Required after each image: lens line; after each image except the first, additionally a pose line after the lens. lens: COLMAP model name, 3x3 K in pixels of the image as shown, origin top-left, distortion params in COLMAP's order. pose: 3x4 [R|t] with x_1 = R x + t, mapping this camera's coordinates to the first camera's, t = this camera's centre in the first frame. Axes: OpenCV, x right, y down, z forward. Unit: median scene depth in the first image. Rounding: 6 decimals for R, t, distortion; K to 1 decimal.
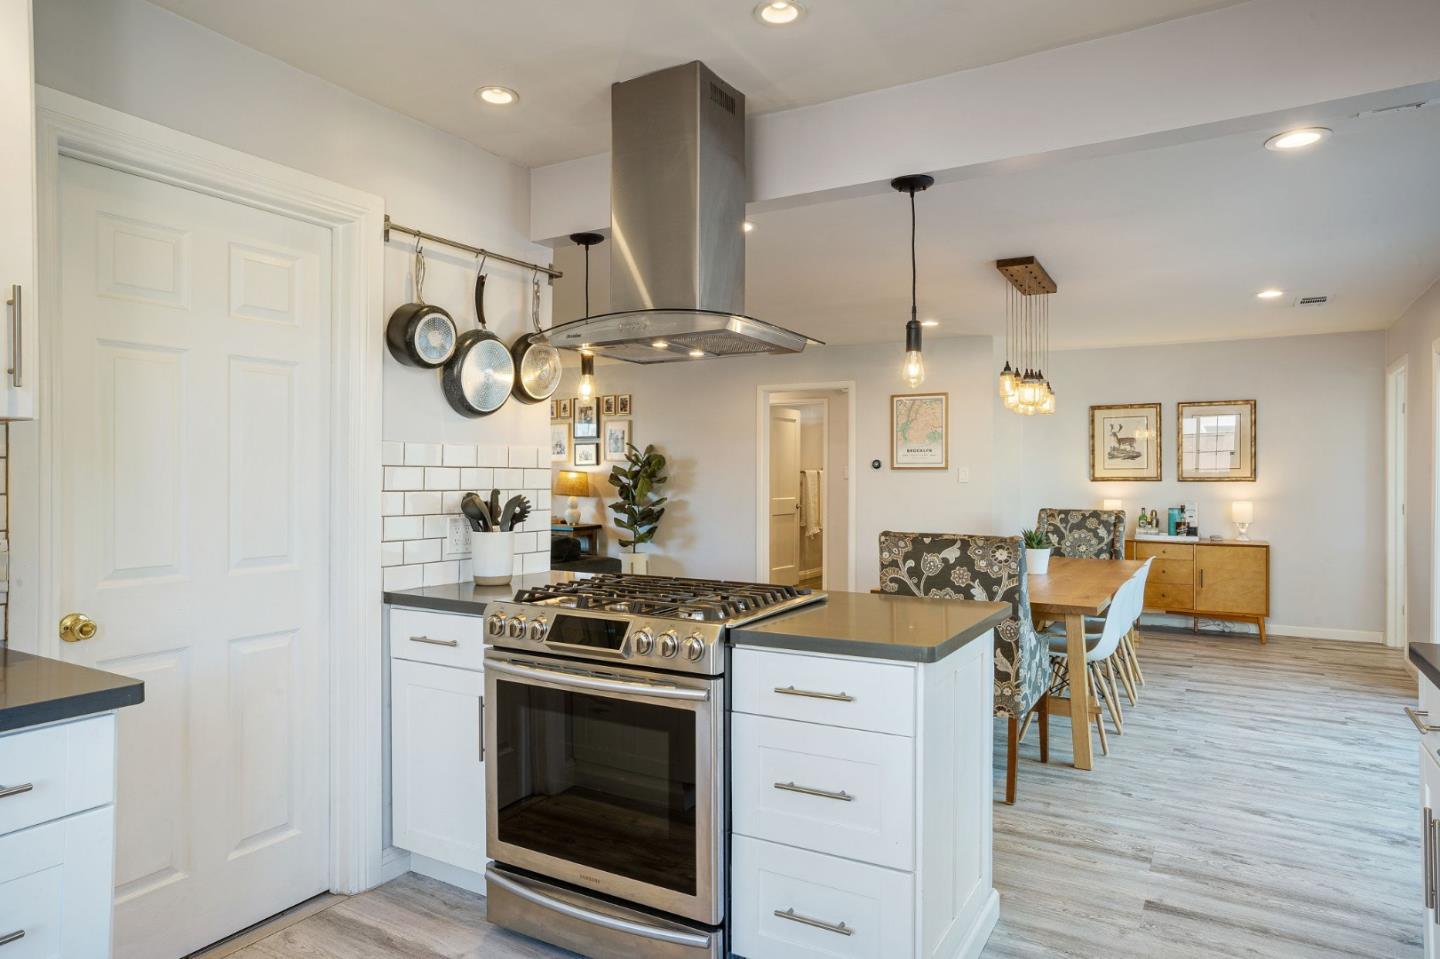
lens RADIAL K [[881.5, 0, 722.8], [0, 881.5, 474.2], [0, 0, 1]] dist [-0.030609, 0.029819]
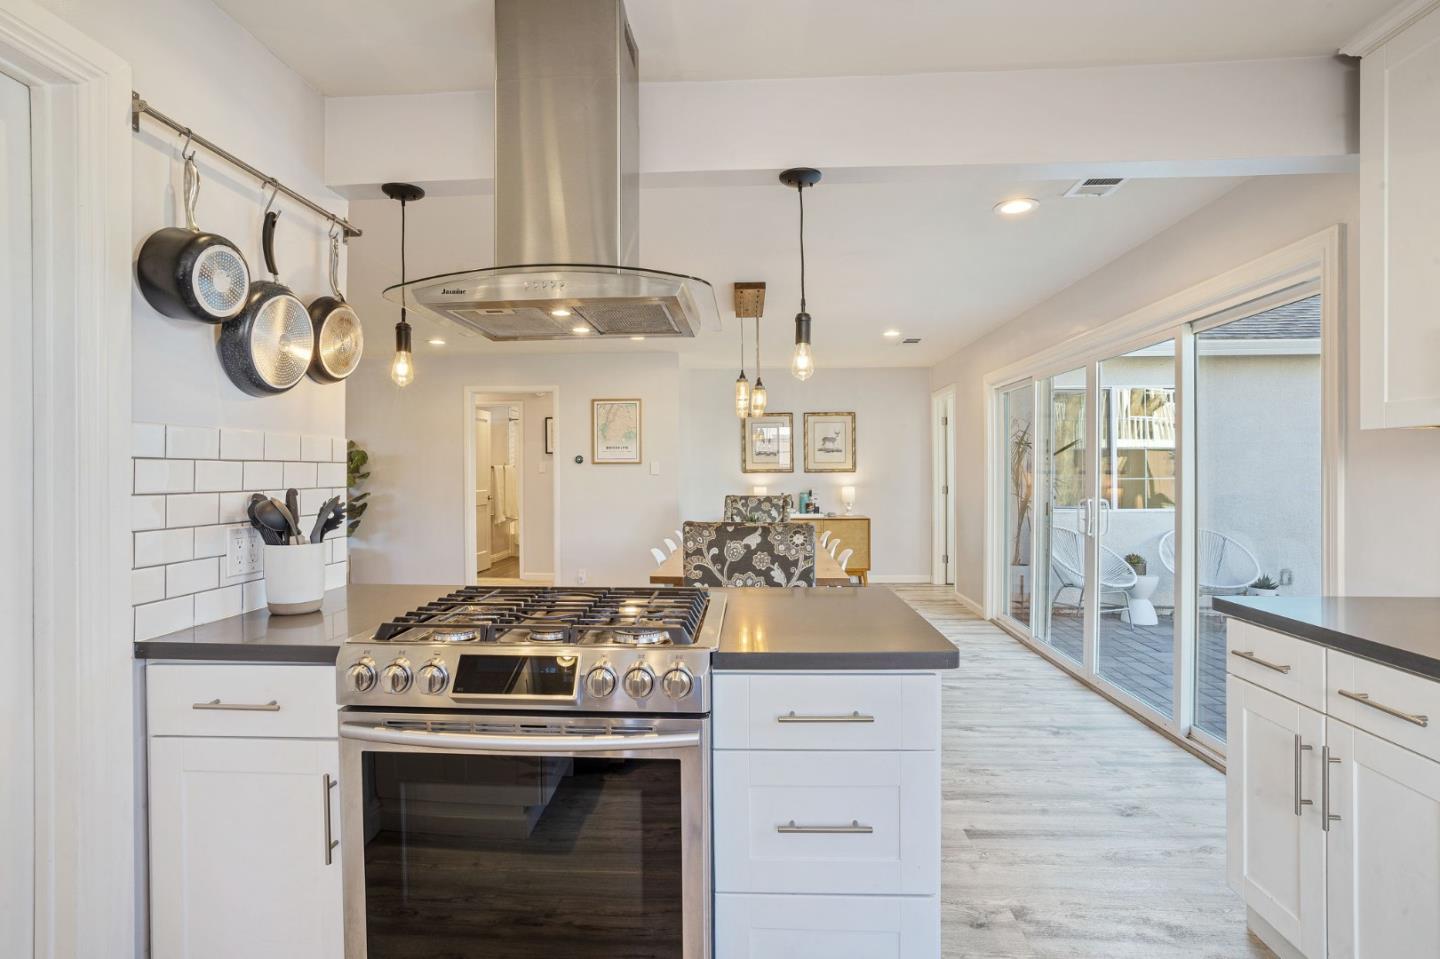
lens RADIAL K [[721.9, 0, 753.1], [0, 721.9, 465.9], [0, 0, 1]] dist [-0.057853, 0.032619]
pose [[0.889996, -0.004485, 0.455946, -0.168370], [0.006145, 0.999979, -0.002158, 0.000699], [-0.455926, 0.004722, 0.890005, 0.237577]]
